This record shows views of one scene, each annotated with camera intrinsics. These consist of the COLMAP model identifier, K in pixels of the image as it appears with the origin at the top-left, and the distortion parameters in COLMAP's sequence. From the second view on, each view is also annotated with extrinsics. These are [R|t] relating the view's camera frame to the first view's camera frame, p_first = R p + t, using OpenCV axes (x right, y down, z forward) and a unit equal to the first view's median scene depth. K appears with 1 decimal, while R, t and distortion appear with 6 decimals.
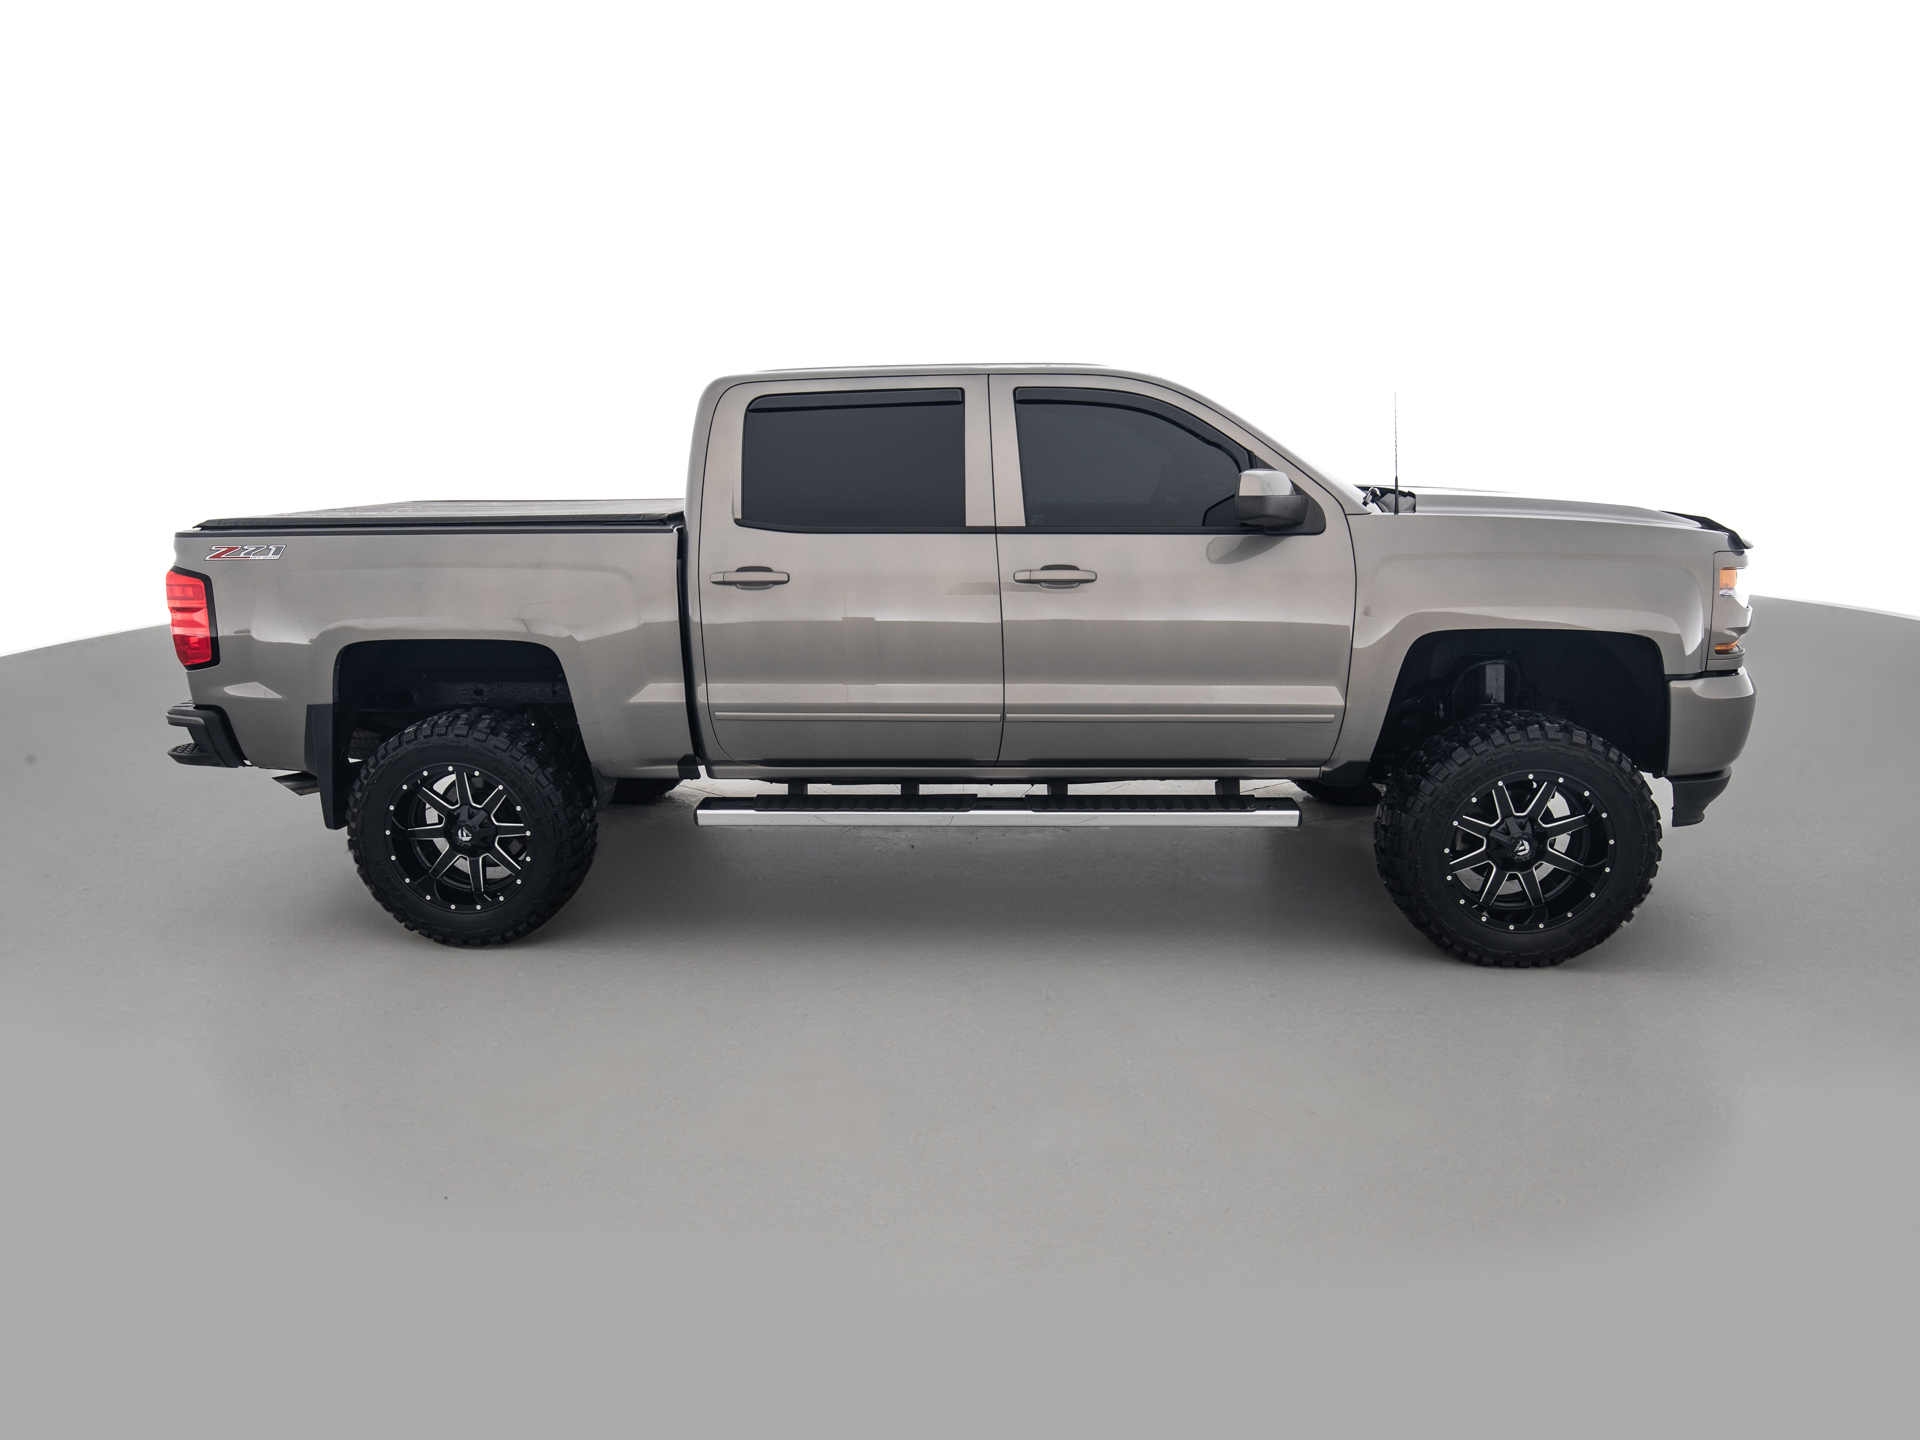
lens RADIAL K [[1244.5, 0, 960.0], [0, 1244.5, 720.0], [0, 0, 1]] dist [-0.006283, -0.000598]
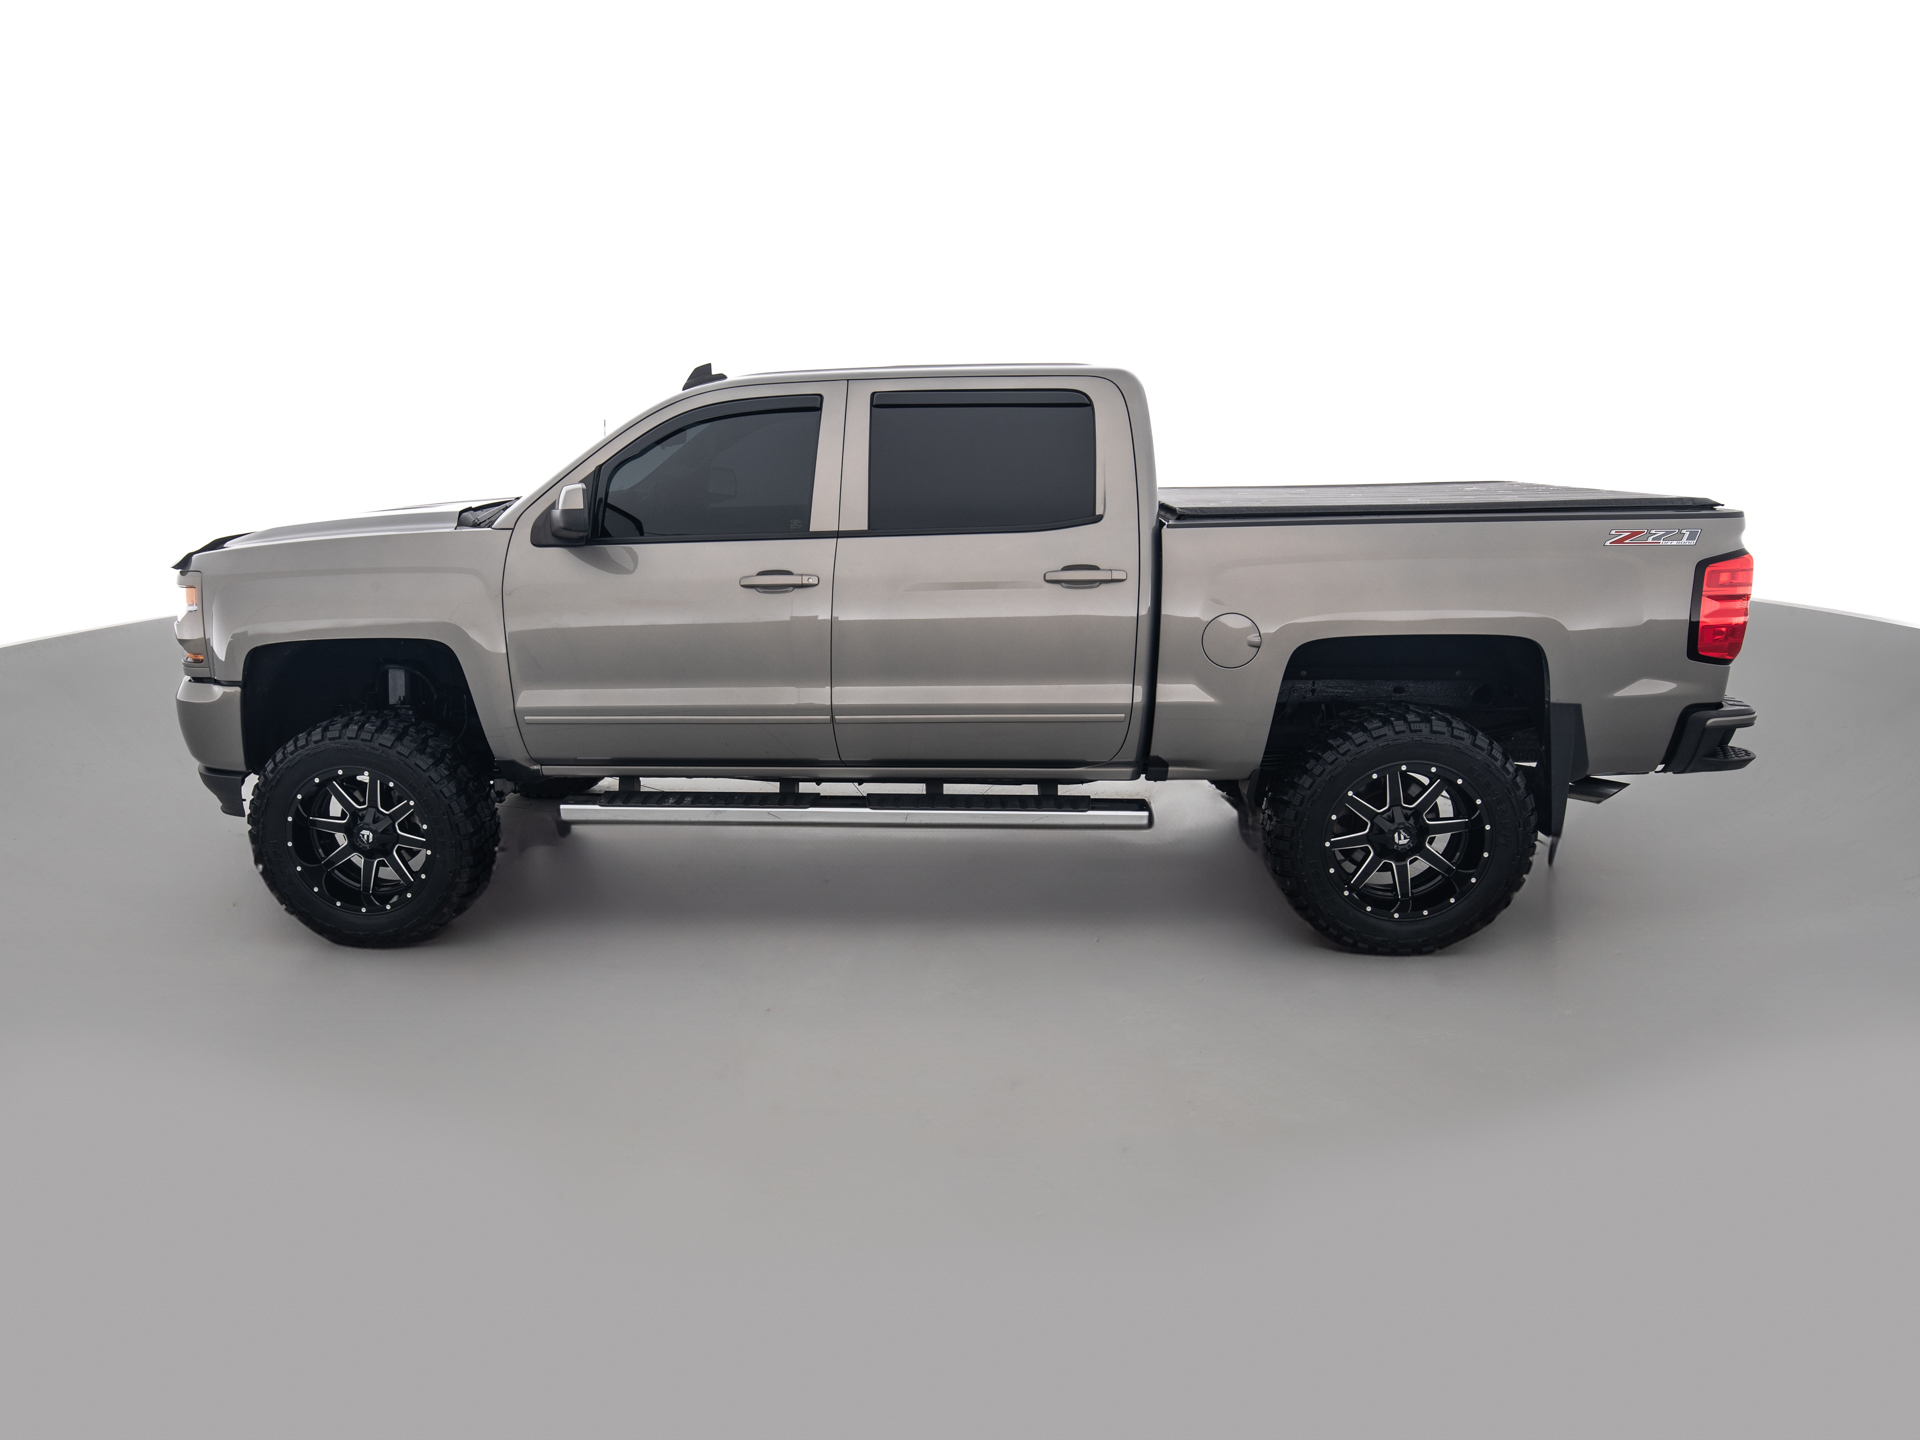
lens RADIAL K [[1232.9, 0, 952.3], [0, 1232.9, 768.2], [0, 0, 1]] dist [-0.009879, -0.001061]
pose [[0.999867, -0.005251, -0.015447, 0.135780], [0.005835, 0.999261, 0.038000, 0.000514], [0.015236, -0.038085, 0.999158, -0.013855]]
